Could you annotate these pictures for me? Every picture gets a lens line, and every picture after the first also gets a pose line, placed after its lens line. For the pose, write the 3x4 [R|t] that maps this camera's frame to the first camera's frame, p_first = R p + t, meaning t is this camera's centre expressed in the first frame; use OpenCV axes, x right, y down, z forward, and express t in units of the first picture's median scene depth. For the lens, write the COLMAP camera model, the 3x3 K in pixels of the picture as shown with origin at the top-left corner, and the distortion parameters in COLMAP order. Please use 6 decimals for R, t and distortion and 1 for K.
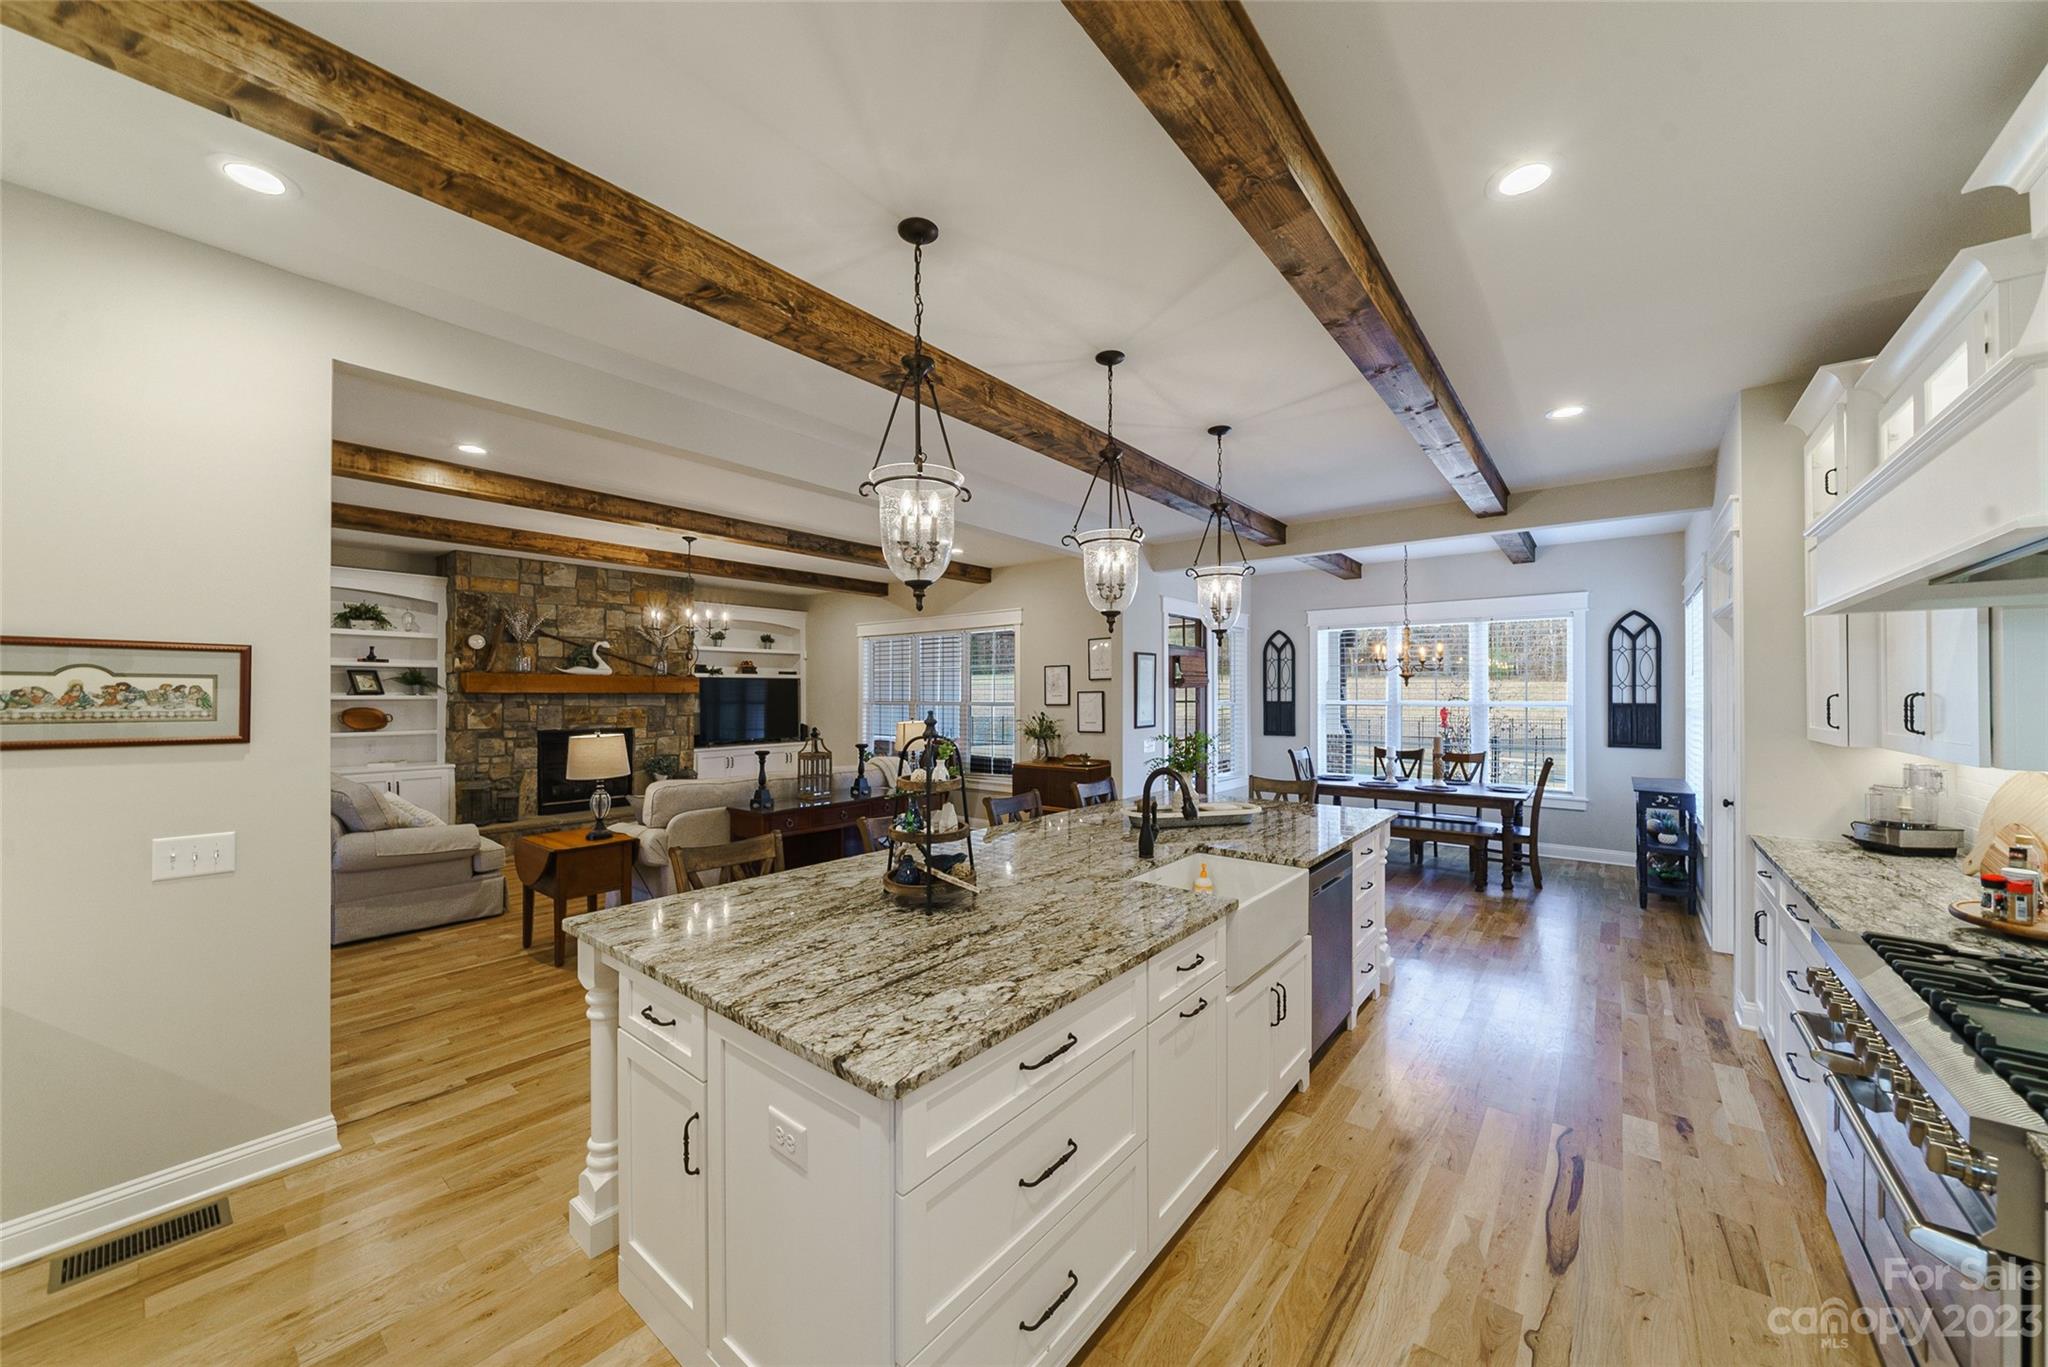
lens RADIAL K [[746.0, 0, 1021.1], [0, 746.0, 691.7], [0, 0, 1]] dist [-0.007158, 0.000972]
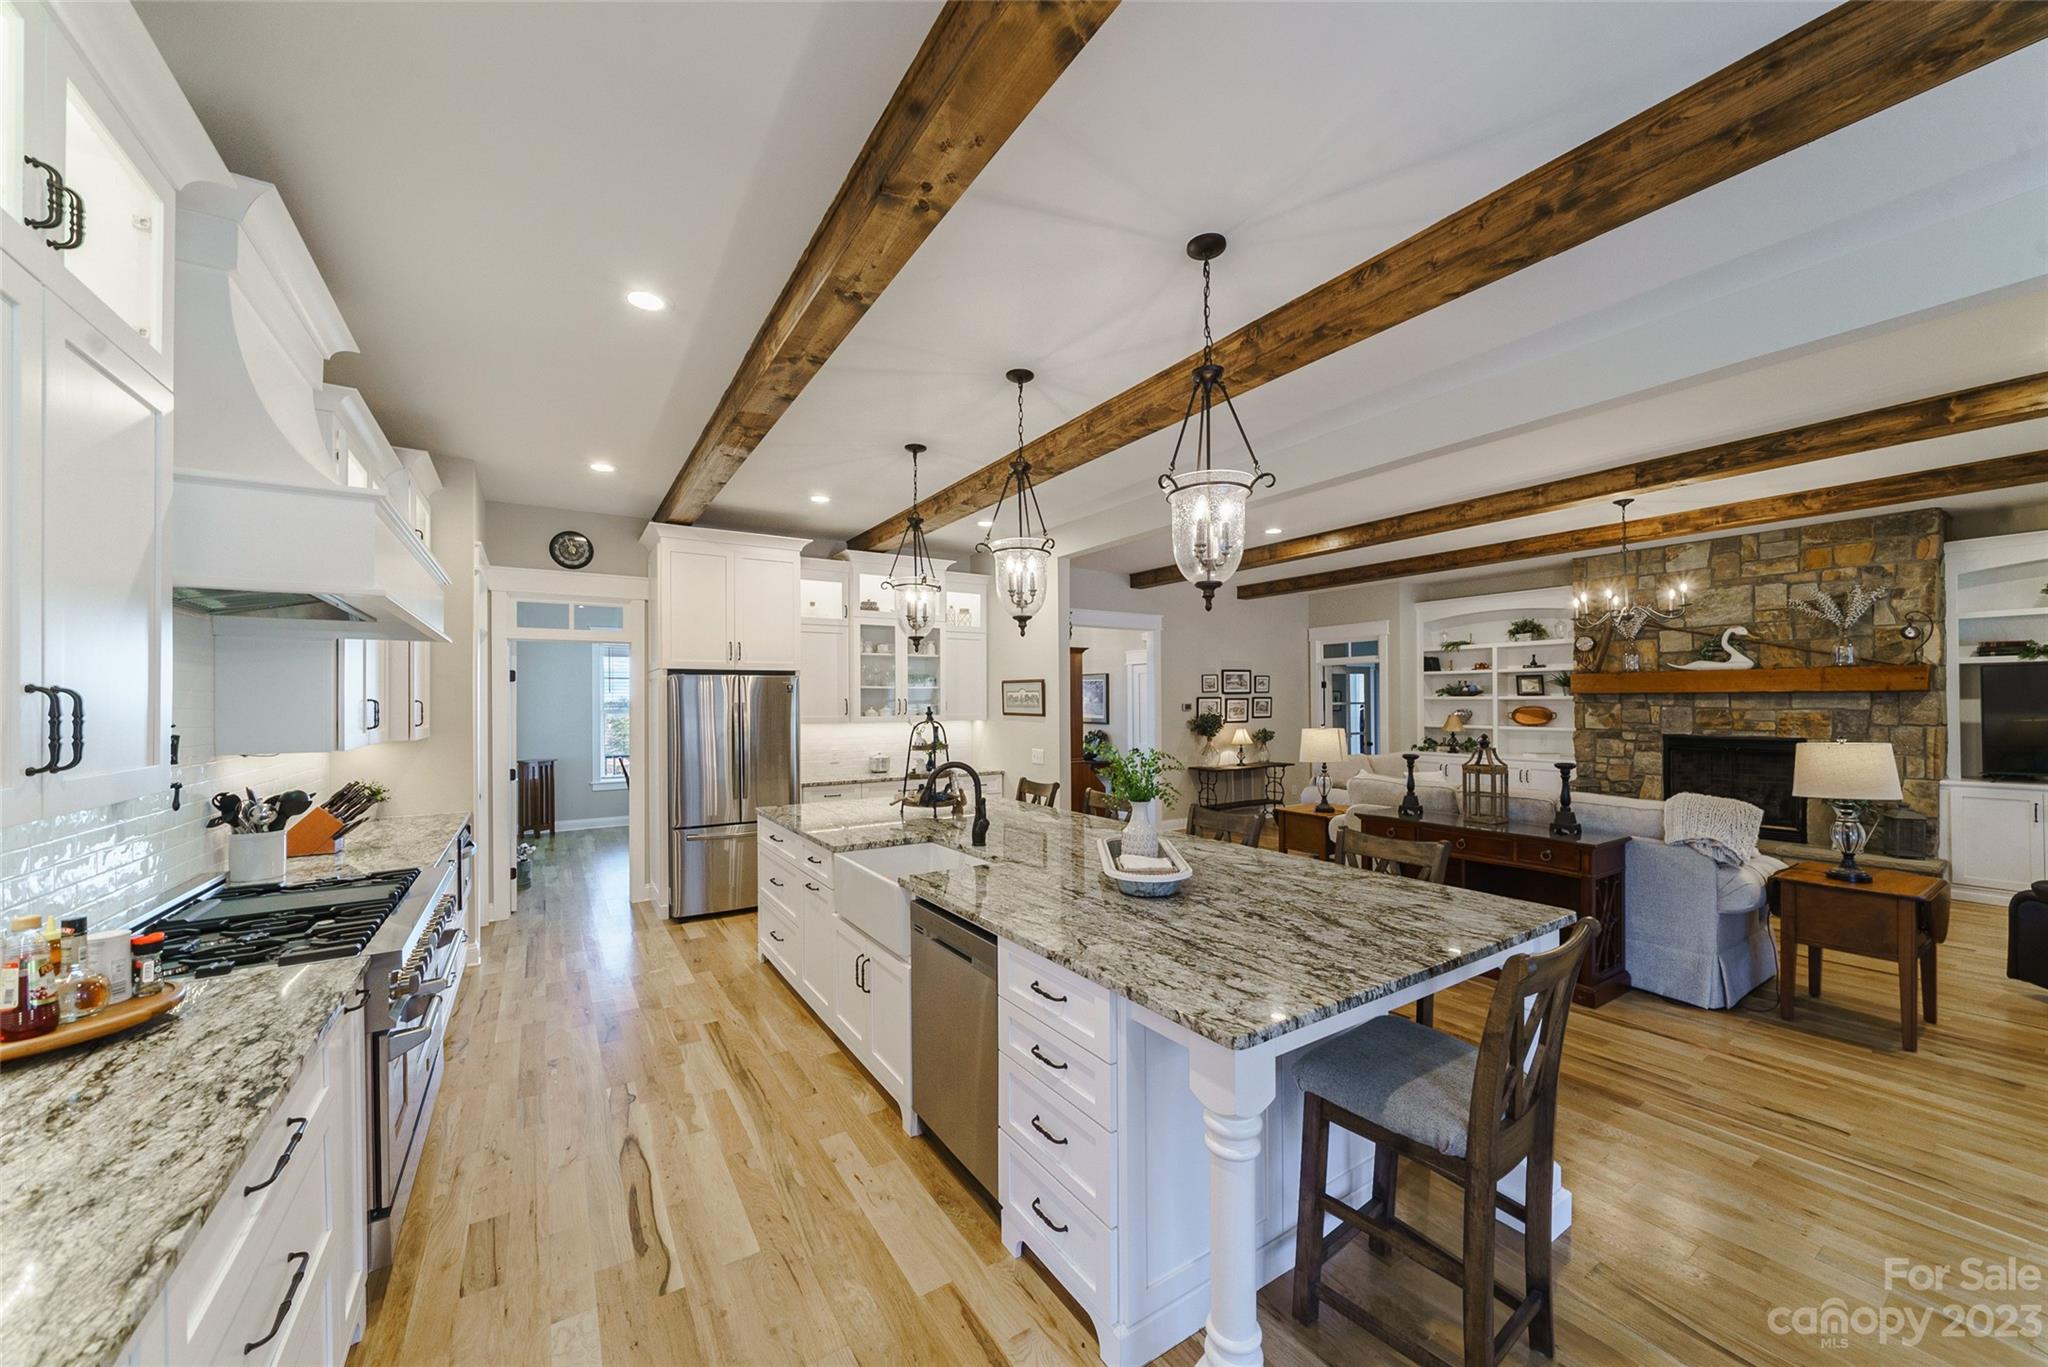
lens RADIAL K [[746.0, 0, 1023.2], [0, 746.0, 700.5], [0, 0, 1]] dist [-0.007158, 0.000972]
pose [[-0.319023, 0.002429, -0.947744, 0.531941], [0.009374, 0.999956, -0.000593, 0.005373], [0.947701, -0.009073, -0.319031, 0.636132]]
